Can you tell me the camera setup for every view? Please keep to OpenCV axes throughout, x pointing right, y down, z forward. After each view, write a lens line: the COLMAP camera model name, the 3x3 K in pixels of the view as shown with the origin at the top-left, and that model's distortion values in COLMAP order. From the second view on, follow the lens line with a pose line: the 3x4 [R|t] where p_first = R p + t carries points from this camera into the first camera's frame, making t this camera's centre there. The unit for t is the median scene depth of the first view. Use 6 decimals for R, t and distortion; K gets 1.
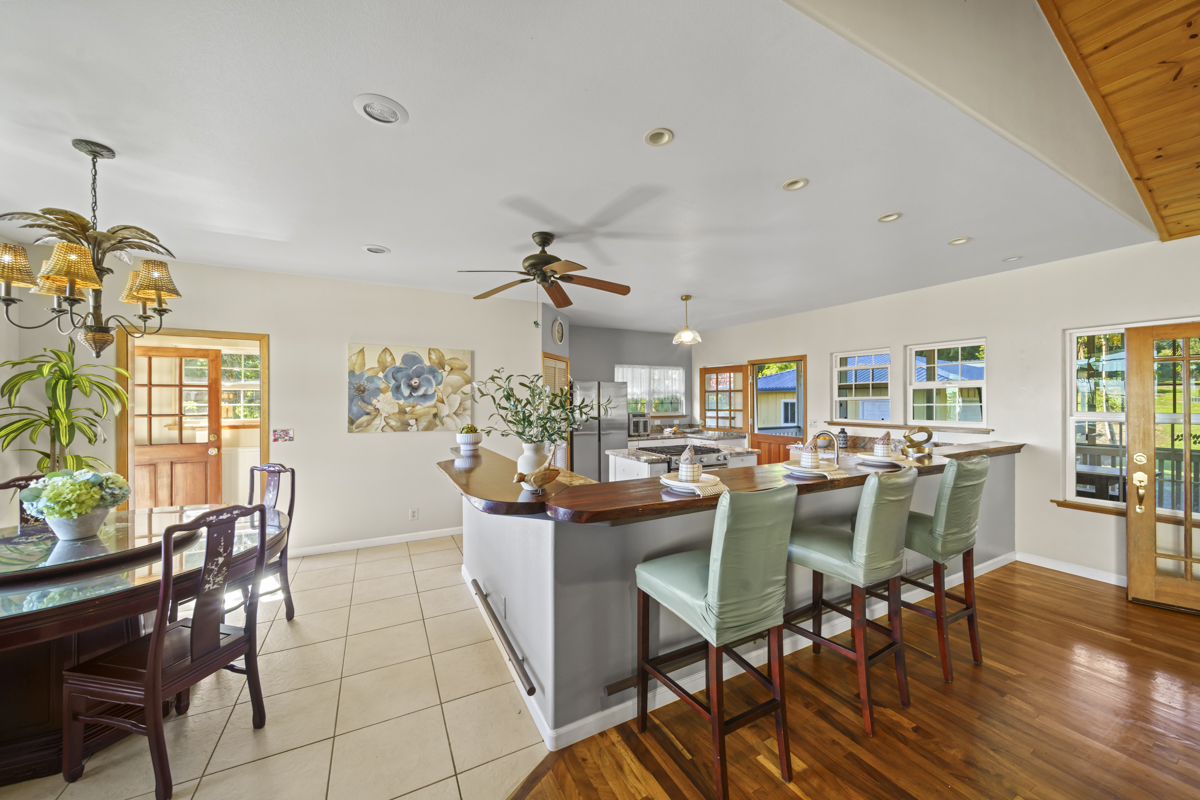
lens RADIAL K [[429.6, 0, 605.9], [0, 429.6, 400.0], [0, 0, 1]] dist [-0.007523, -0.000160]
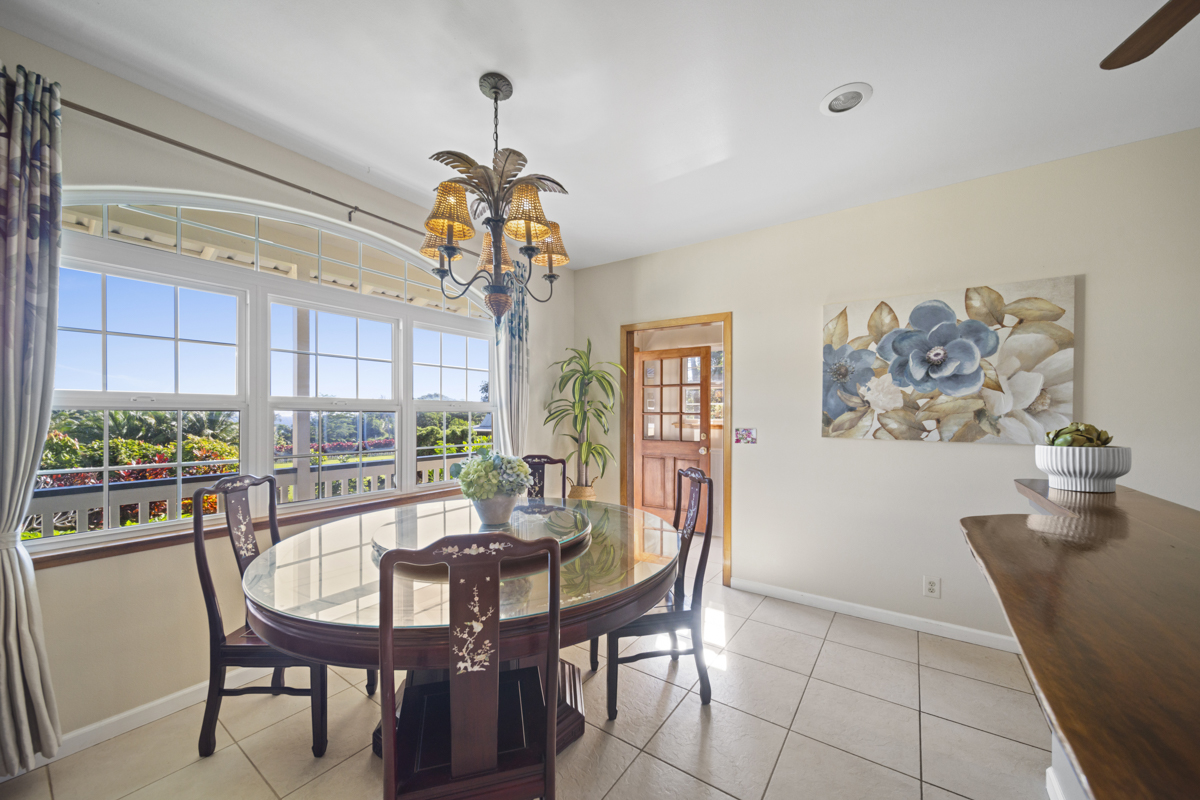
lens RADIAL K [[439.8, 0, 605.2], [0, 439.8, 417.9], [0, 0, 1]] dist [-0.000236, -0.000219]
pose [[0.452255, 0.008363, -0.891849, -0.130389], [-0.003149, 0.999965, 0.007780, 0.040353], [0.891883, -0.000710, 0.452265, 0.363097]]
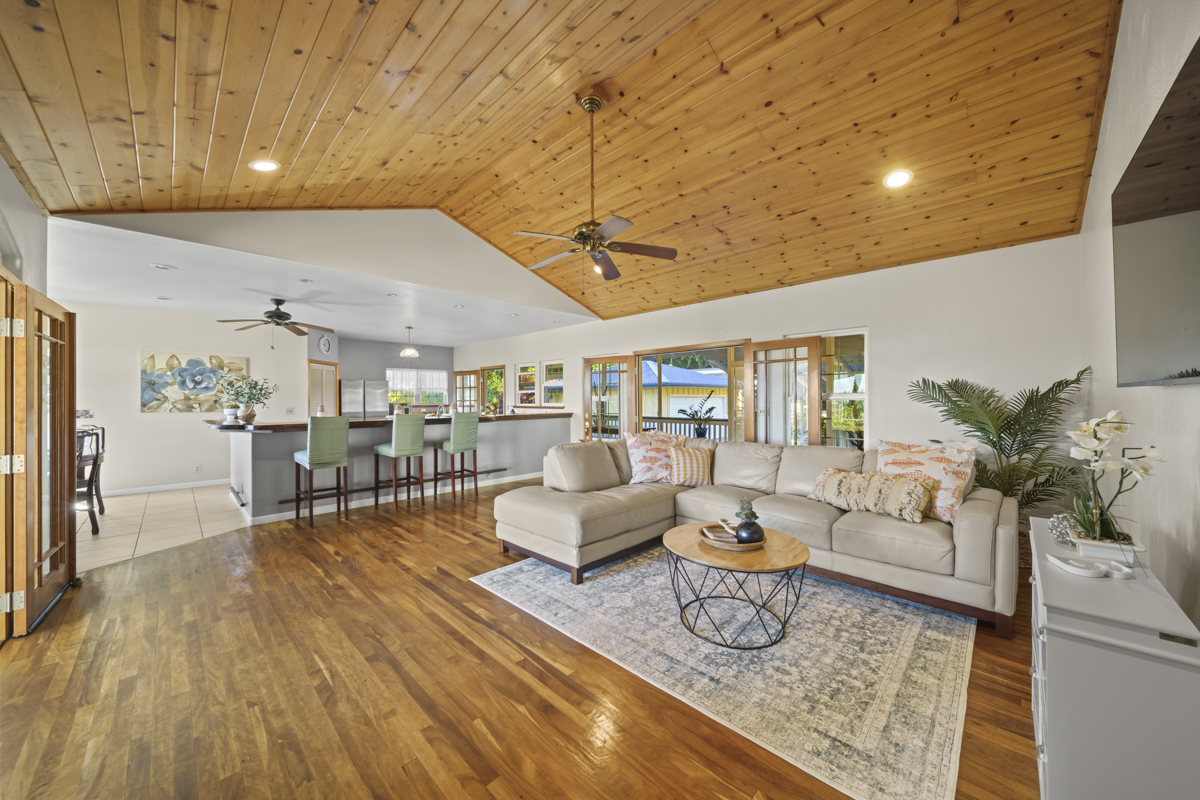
lens RADIAL K [[420.2, 0, 599.8], [0, 420.2, 400.7], [0, 0, 1]] dist [-0.006211, -0.000192]
pose [[0.952590, -0.001647, 0.304252, 0.440195], [0.001031, 0.999997, 0.002184, 0.033436], [-0.304254, -0.001766, 0.952589, -0.800060]]
